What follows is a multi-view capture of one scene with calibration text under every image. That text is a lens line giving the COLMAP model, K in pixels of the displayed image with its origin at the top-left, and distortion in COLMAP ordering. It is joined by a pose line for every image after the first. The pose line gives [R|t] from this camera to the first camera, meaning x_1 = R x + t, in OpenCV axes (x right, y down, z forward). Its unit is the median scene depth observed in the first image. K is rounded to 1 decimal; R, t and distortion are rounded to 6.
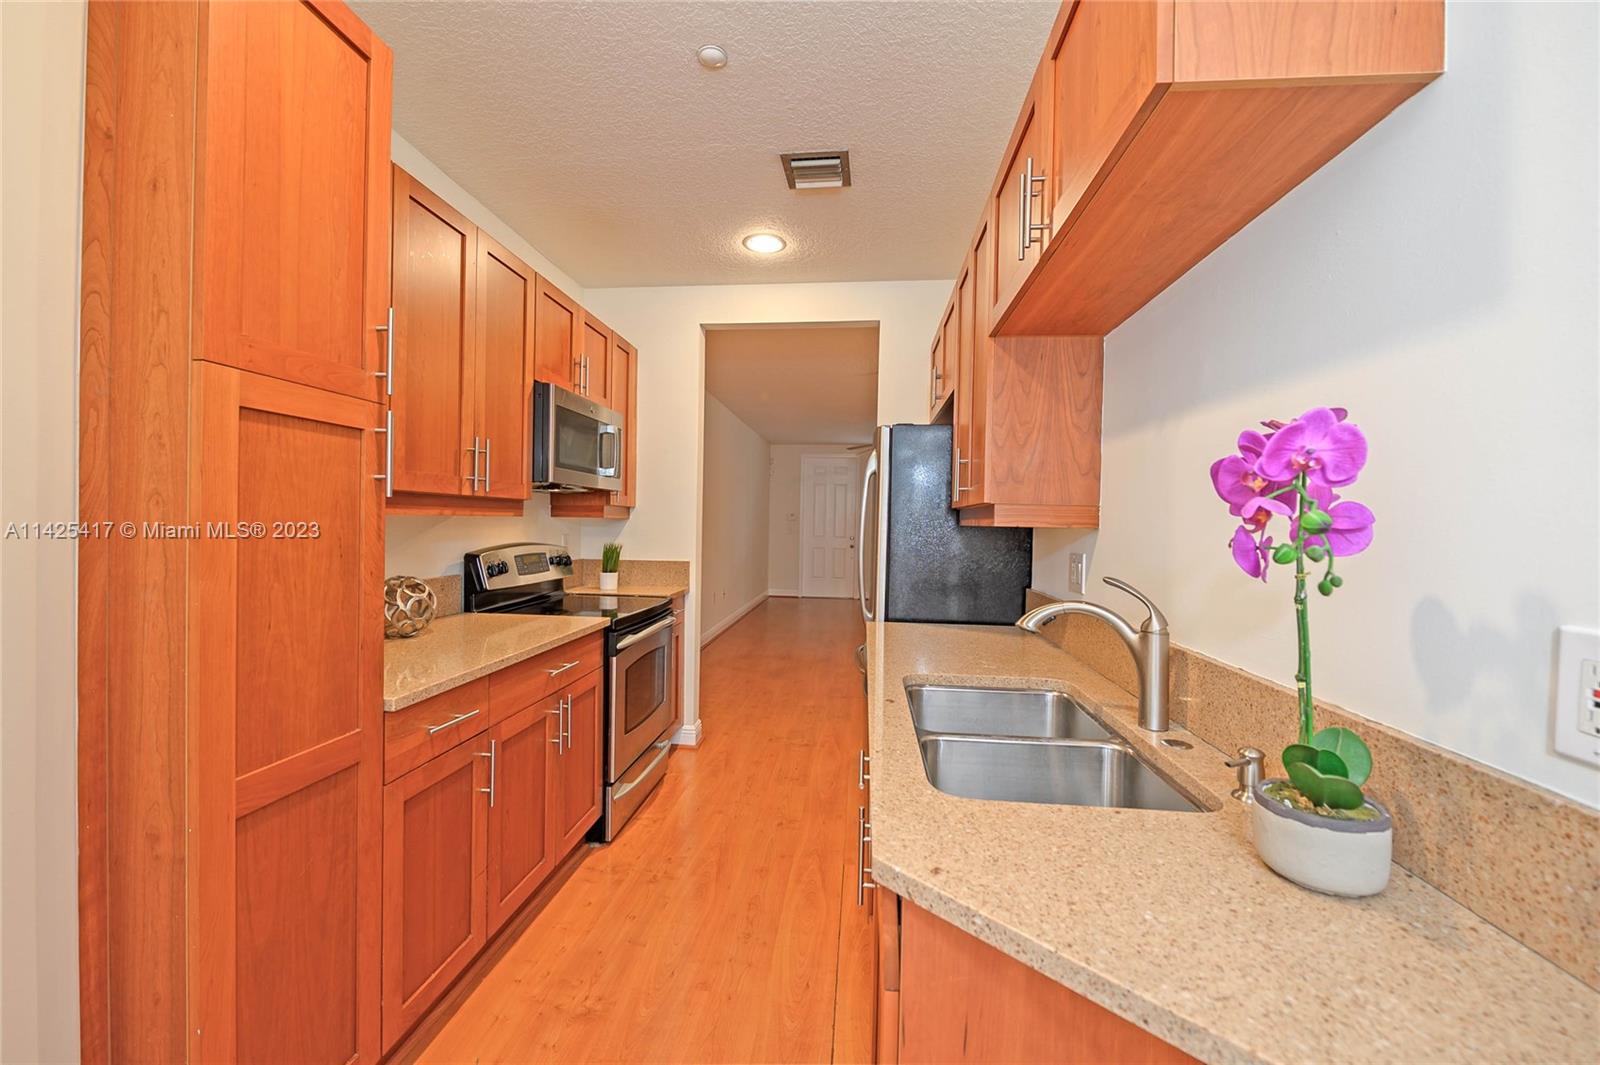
lens RADIAL K [[662.2, 0, 793.7], [0, 662.2, 522.8], [0, 0, 1]] dist [-0.018111, -0.000114]
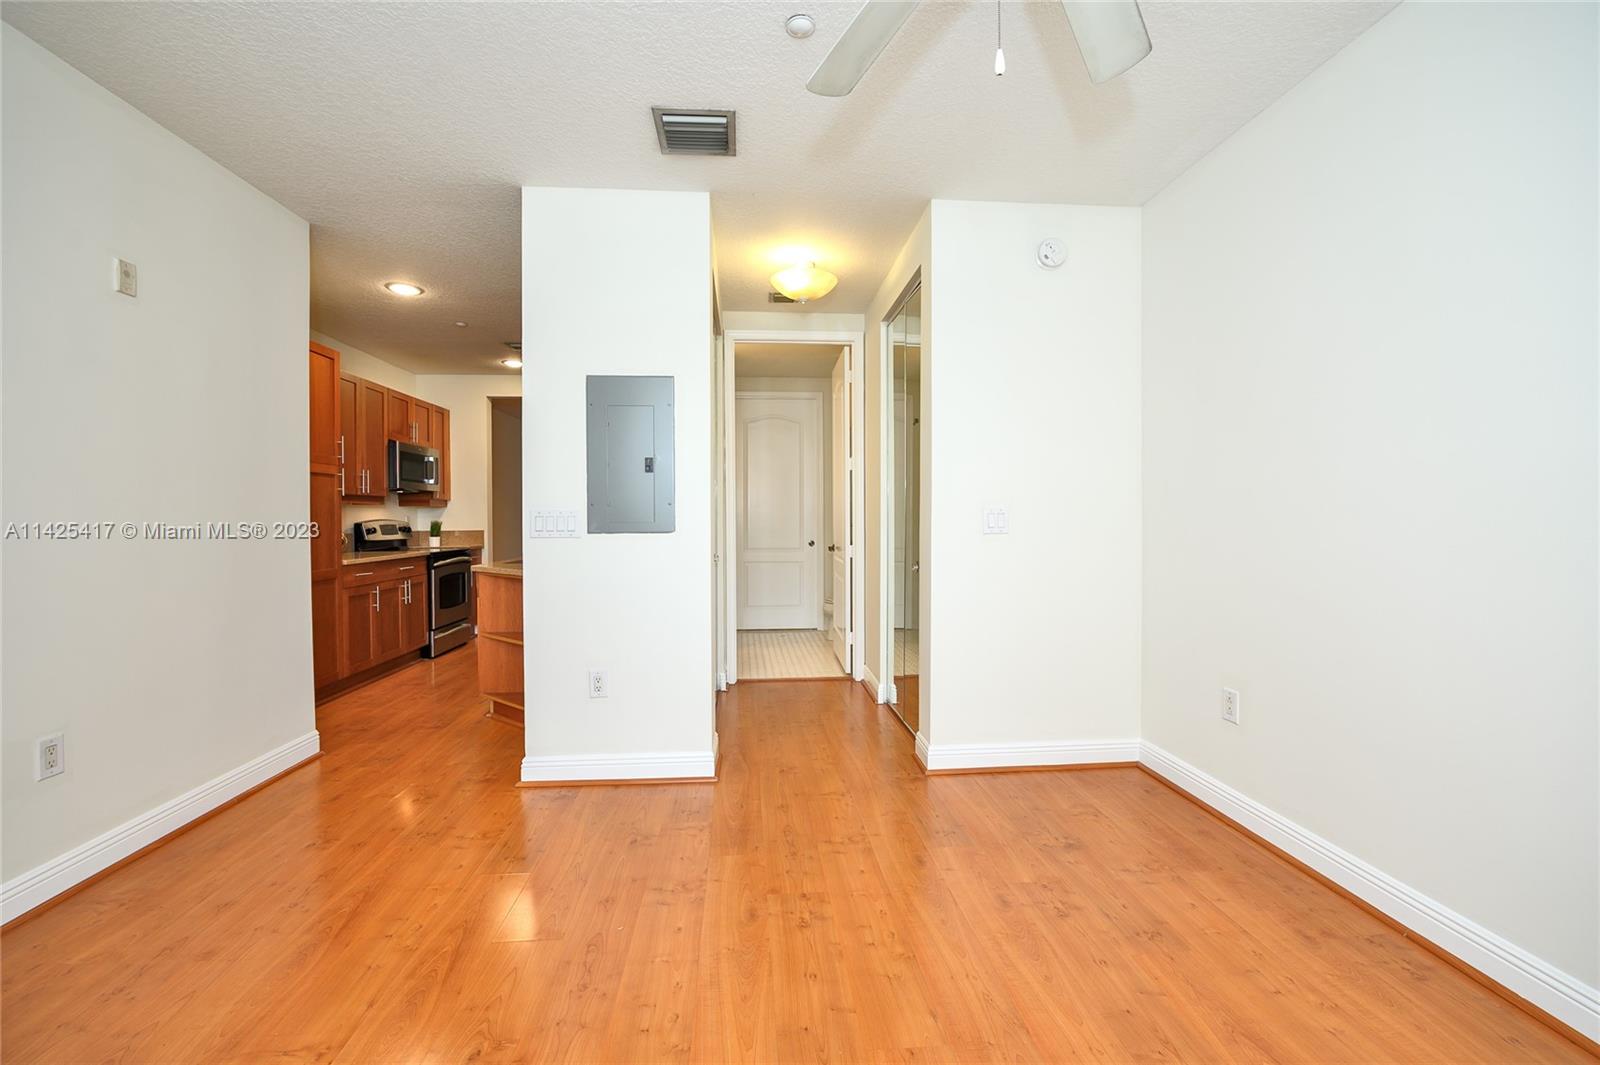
lens RADIAL K [[662.2, 0, 793.7], [0, 662.2, 522.8], [0, 0, 1]] dist [-0.018111, -0.000114]
pose [[0.981810, -0.023087, 0.188455, 0.436042], [0.021429, 0.999712, 0.010830, 0.048848], [-0.188651, -0.006595, 0.982022, -1.197690]]
